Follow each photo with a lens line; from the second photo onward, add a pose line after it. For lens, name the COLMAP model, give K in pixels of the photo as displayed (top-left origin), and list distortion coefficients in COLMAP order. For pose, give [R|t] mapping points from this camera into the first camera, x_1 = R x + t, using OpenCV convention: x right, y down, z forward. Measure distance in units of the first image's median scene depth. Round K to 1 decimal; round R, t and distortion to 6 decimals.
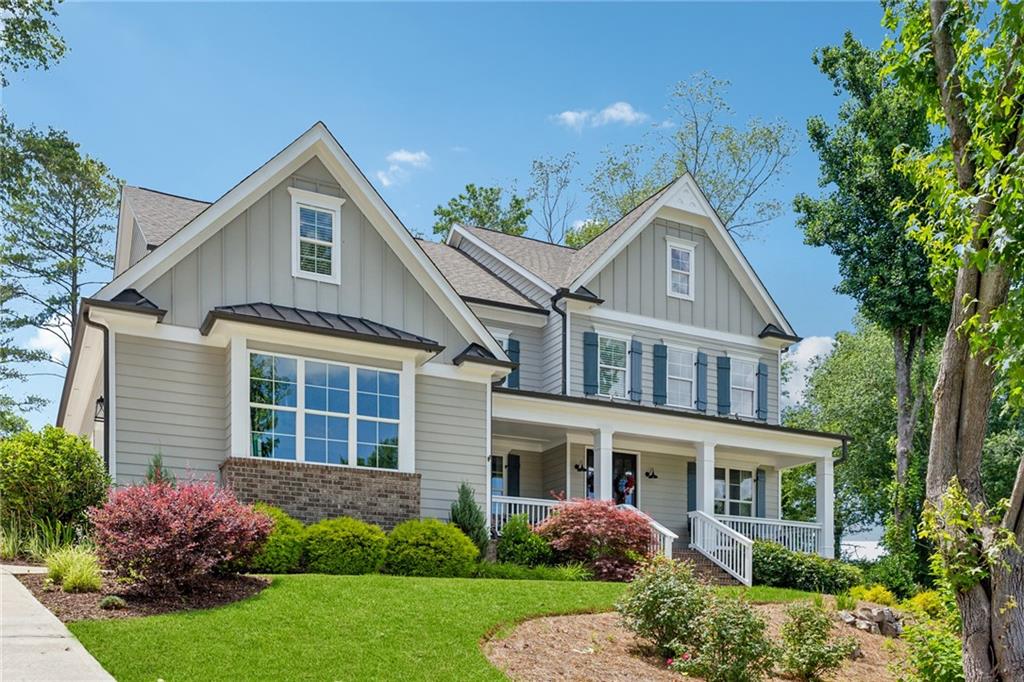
lens RADIAL K [[960.1, 0, 511.9], [0, 960.1, 364.7], [0, 0, 1]] dist [0.010549, 0.004208]
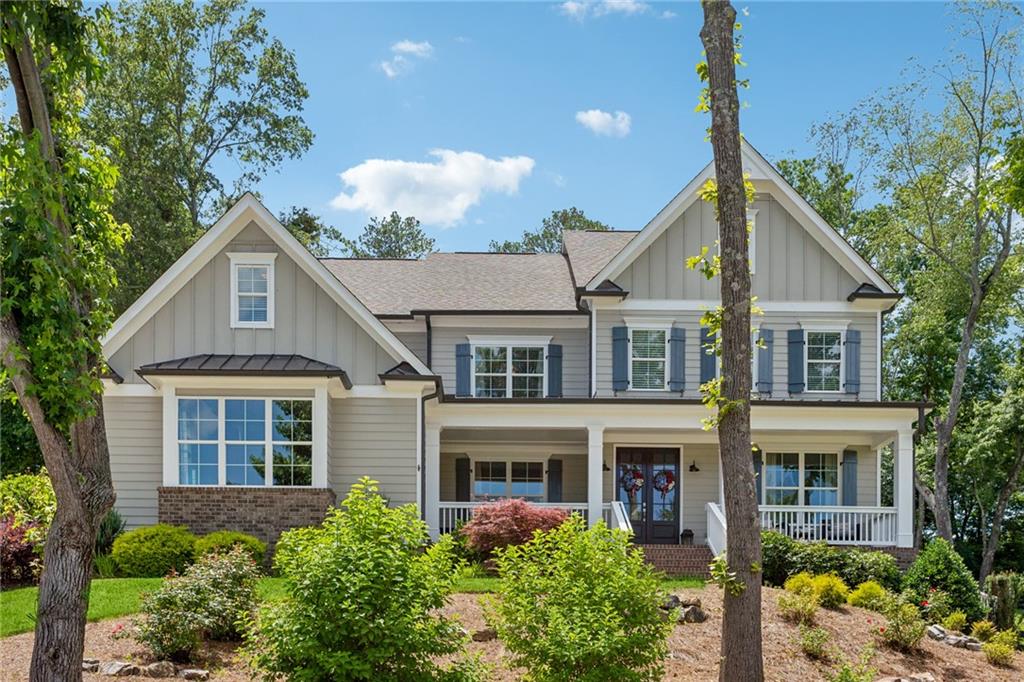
lens RADIAL K [[1027.4, 0, 512.0], [0, 1027.4, 341.0], [0, 0, 1]] dist [0.008496, 0.003404]
pose [[0.888478, -0.137895, -0.437712, 0.603028], [0.124513, 0.990445, -0.059287, 0.039494], [0.441705, -0.001826, 0.897159, 0.023905]]
